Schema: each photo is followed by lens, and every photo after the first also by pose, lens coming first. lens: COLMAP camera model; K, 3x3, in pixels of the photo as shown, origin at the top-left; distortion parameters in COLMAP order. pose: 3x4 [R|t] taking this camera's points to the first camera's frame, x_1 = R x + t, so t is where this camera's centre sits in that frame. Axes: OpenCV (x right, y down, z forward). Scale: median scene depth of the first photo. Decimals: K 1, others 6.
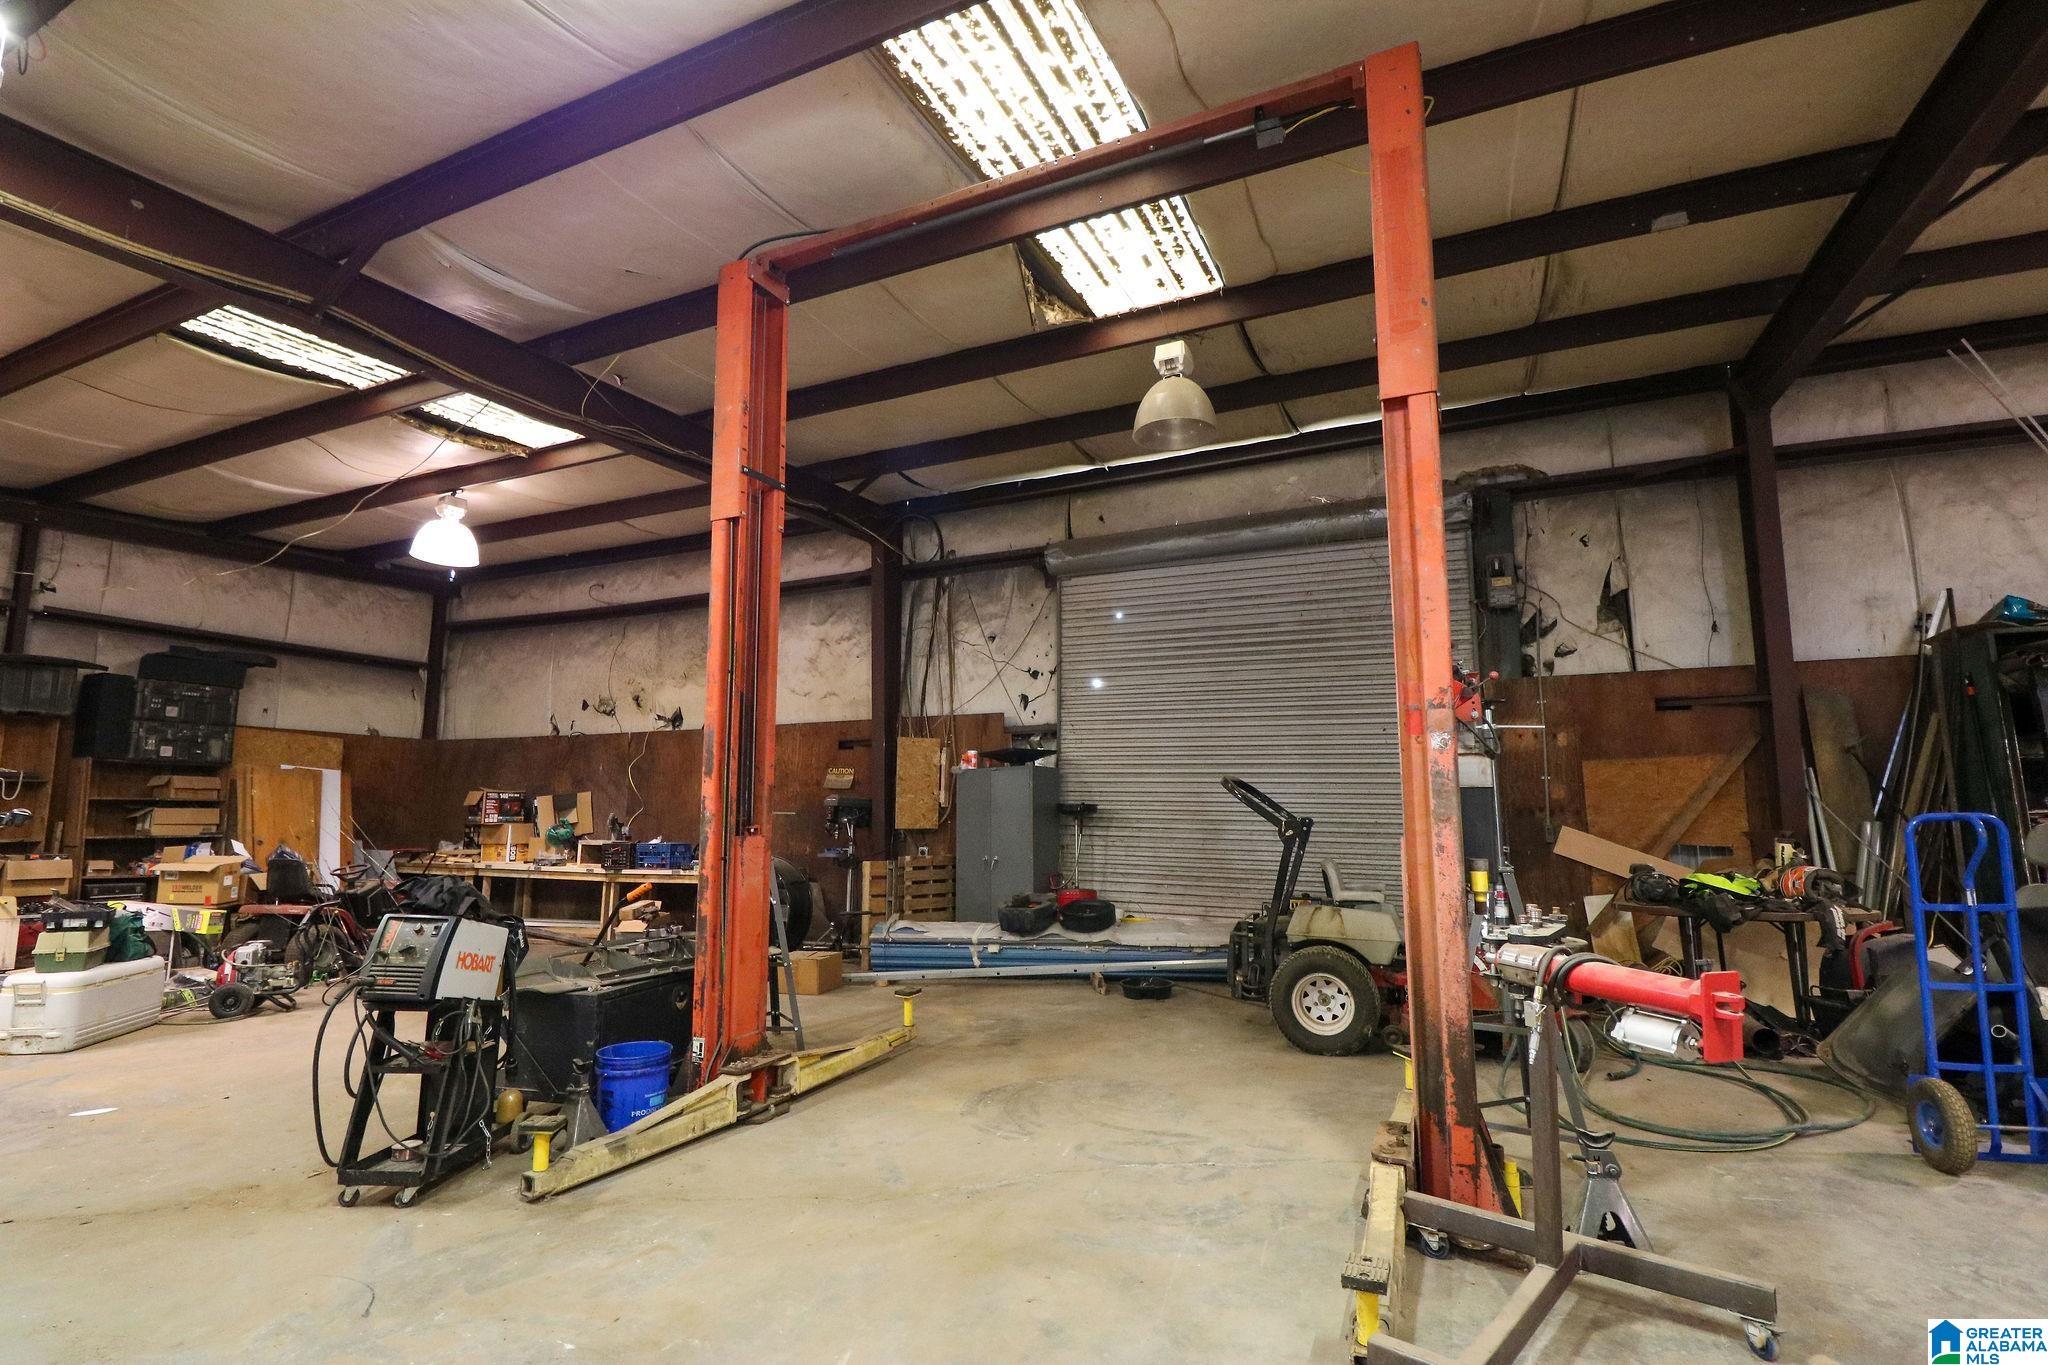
lens RADIAL K [[952.6, 0, 1027.9], [0, 952.6, 682.6], [0, 0, 1]] dist [-0.000850, -0.011607]
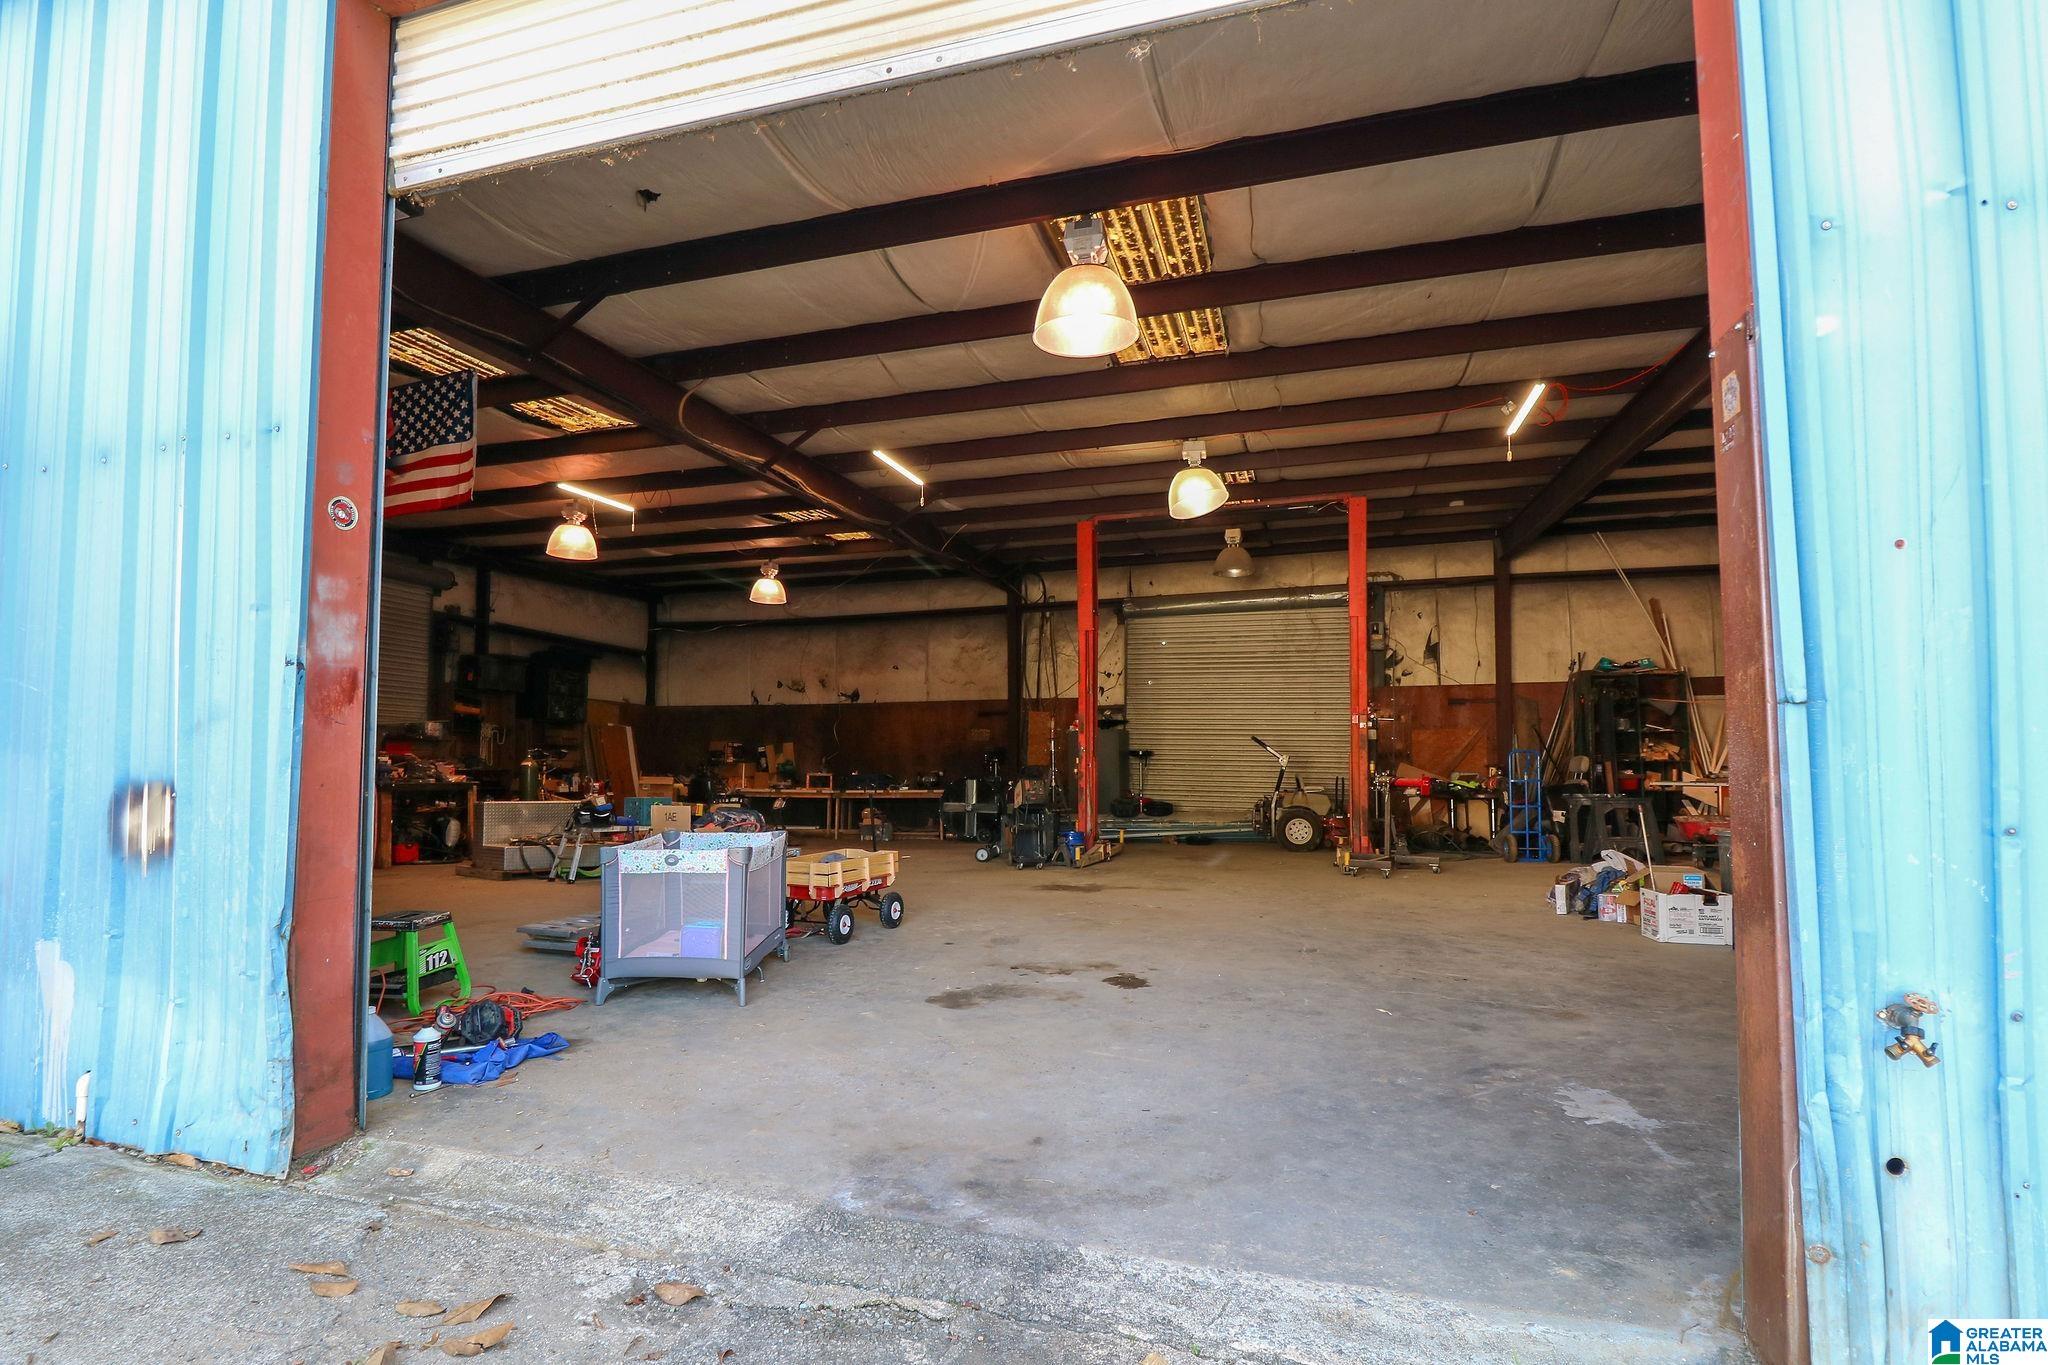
lens RADIAL K [[1026.5, 0, 968.2], [0, 1026.5, 724.6], [0, 0, 1]] dist [0.001242, -0.013911]
pose [[0.994675, 0.011094, 0.102460, -0.430112], [-0.019807, 0.996234, 0.084410, -0.070539], [-0.101137, -0.085989, 0.991149, -0.793667]]
